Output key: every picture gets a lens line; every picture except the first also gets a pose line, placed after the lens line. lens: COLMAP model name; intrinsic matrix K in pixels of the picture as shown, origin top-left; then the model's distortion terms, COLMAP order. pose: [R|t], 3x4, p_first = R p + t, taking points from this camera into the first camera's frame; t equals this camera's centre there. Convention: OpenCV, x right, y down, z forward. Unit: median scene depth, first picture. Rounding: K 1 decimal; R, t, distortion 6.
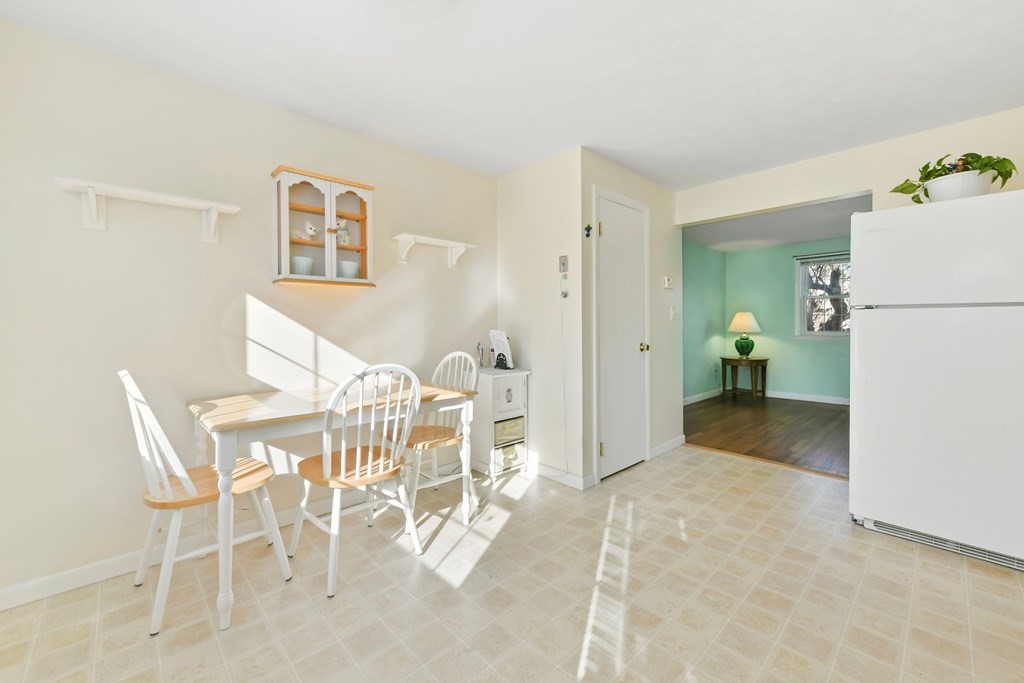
lens RADIAL K [[413.1, 0, 533.5], [0, 413.1, 324.5], [0, 0, 1]] dist [0.015409, -0.000049]
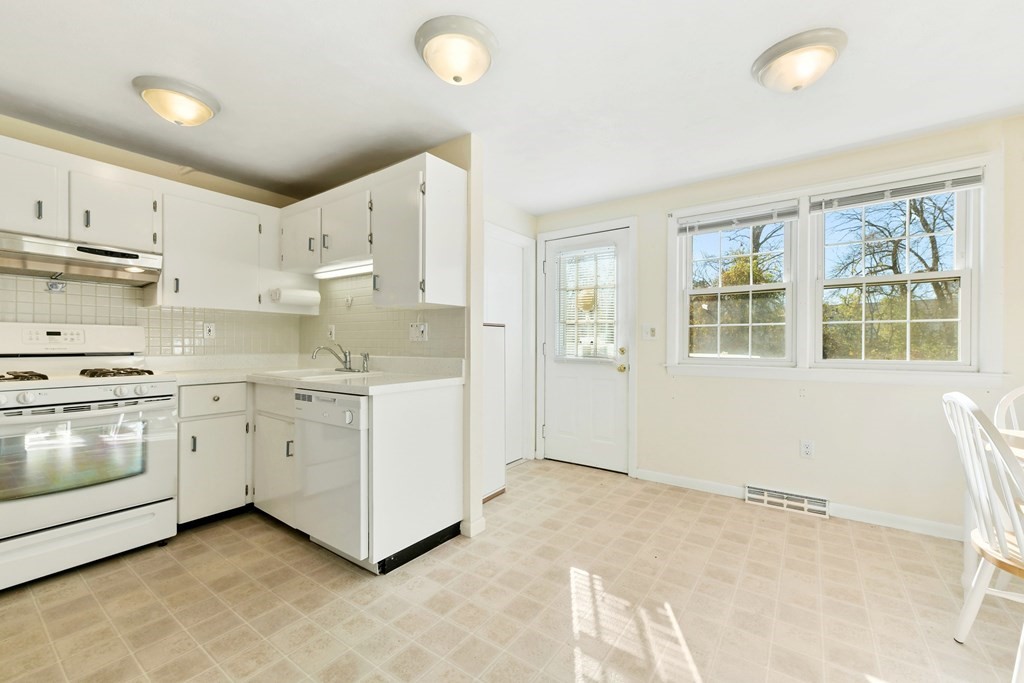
lens RADIAL K [[422.0, 0, 511.9], [0, 422.0, 344.6], [0, 0, 1]] dist [-0.002771, -0.000083]
pose [[-0.986821, 0.009621, -0.161527, 0.456410], [0.010047, 0.999948, -0.001821, -0.000965], [0.161501, -0.003420, -0.986867, 1.263581]]
